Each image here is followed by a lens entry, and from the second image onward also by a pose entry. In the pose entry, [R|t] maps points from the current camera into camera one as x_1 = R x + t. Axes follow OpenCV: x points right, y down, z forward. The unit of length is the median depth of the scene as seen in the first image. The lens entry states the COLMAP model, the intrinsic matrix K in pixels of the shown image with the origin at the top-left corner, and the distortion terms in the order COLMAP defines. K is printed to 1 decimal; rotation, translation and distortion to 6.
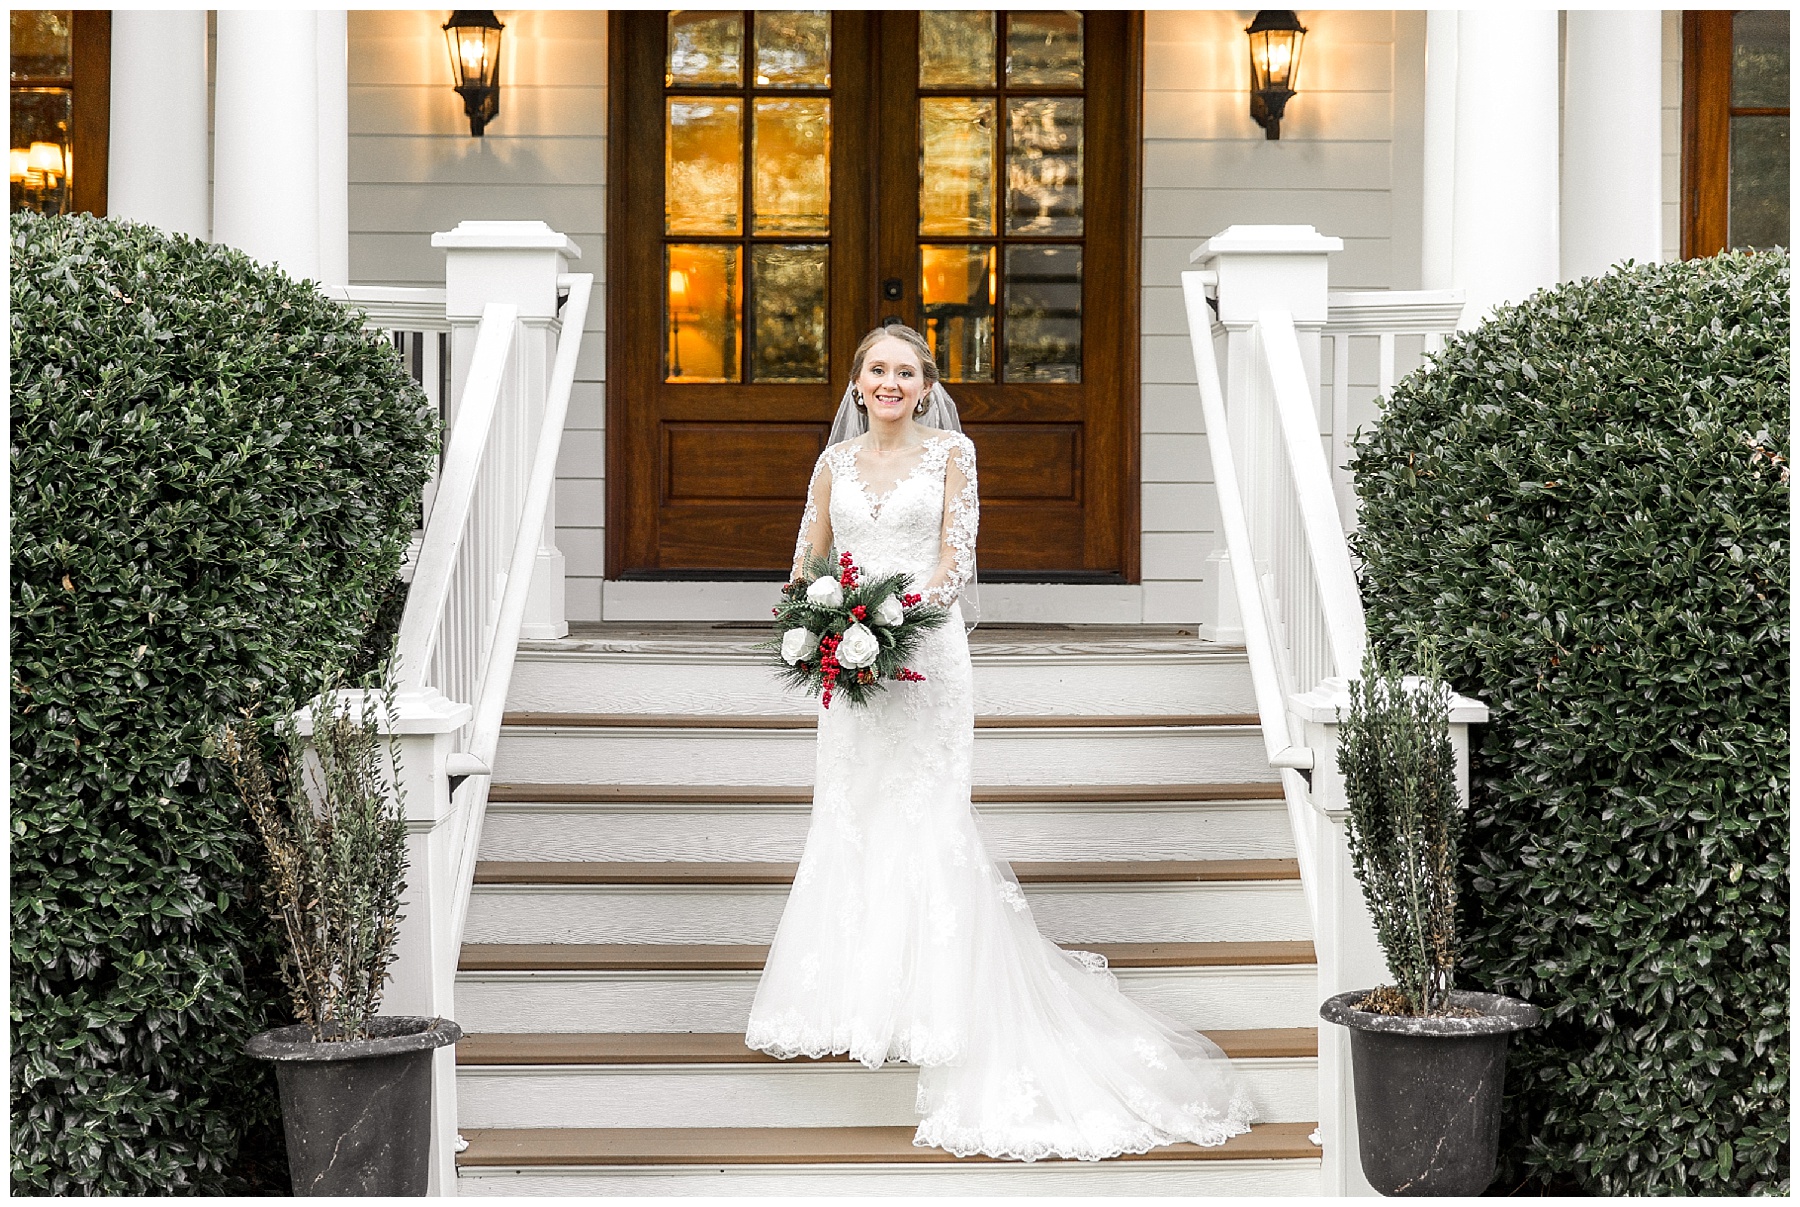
lens RADIAL K [[3151.7, 0, 818.4], [0, 3151.7, 602.6], [0, 0, 1]] dist [-0.016014, 0.151229]
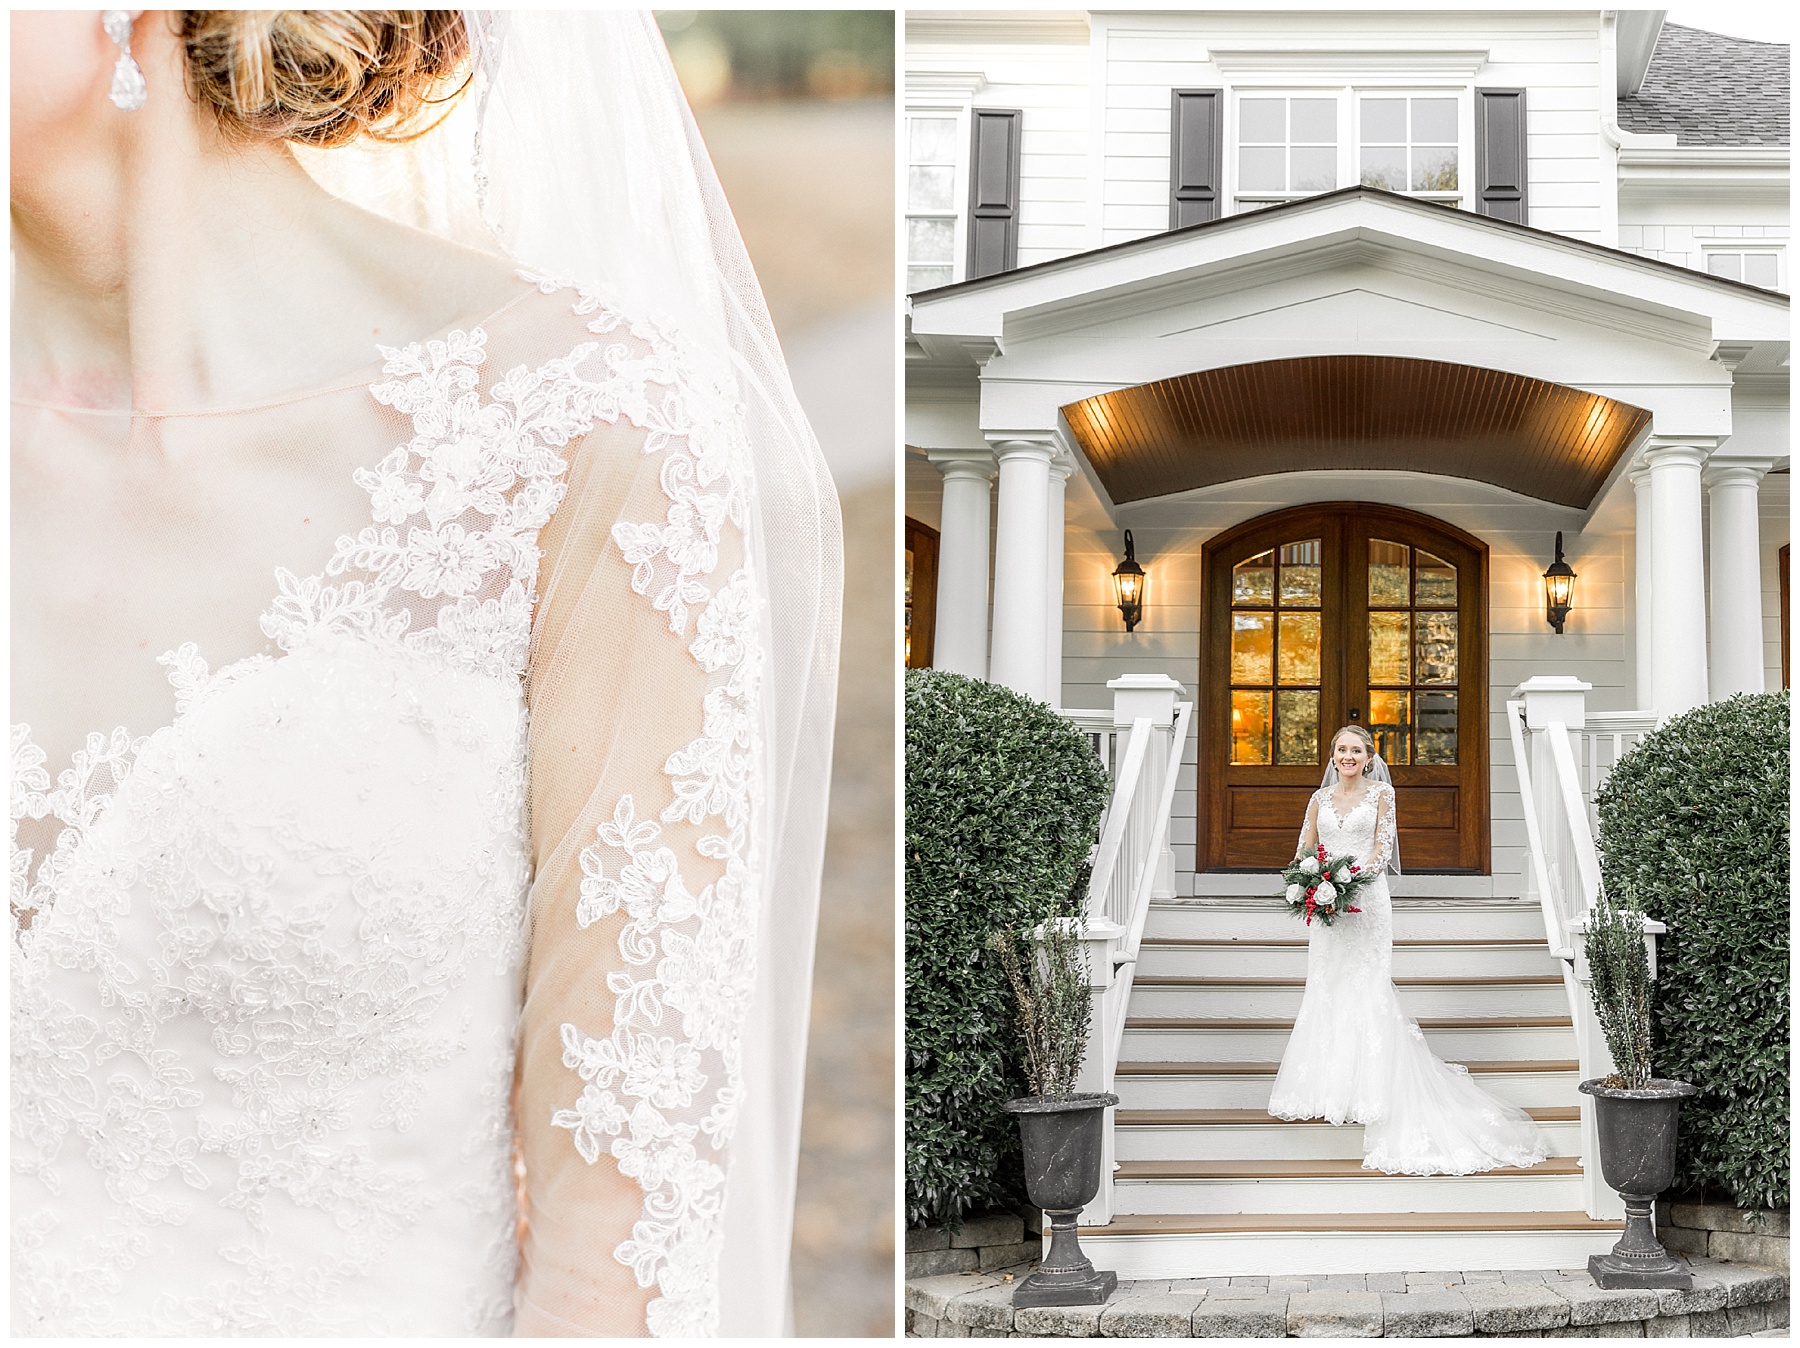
lens RADIAL K [[3556.3, 0, 1171.1], [0, 3556.3, 568.0], [0, 0, 1]] dist [0.037988, -0.168515]
pose [[0.998349, 0.000864, -0.057438, 0.038426], [-0.012261, 0.980050, -0.198371, 0.245730], [0.056121, 0.198748, 0.978443, -1.125339]]
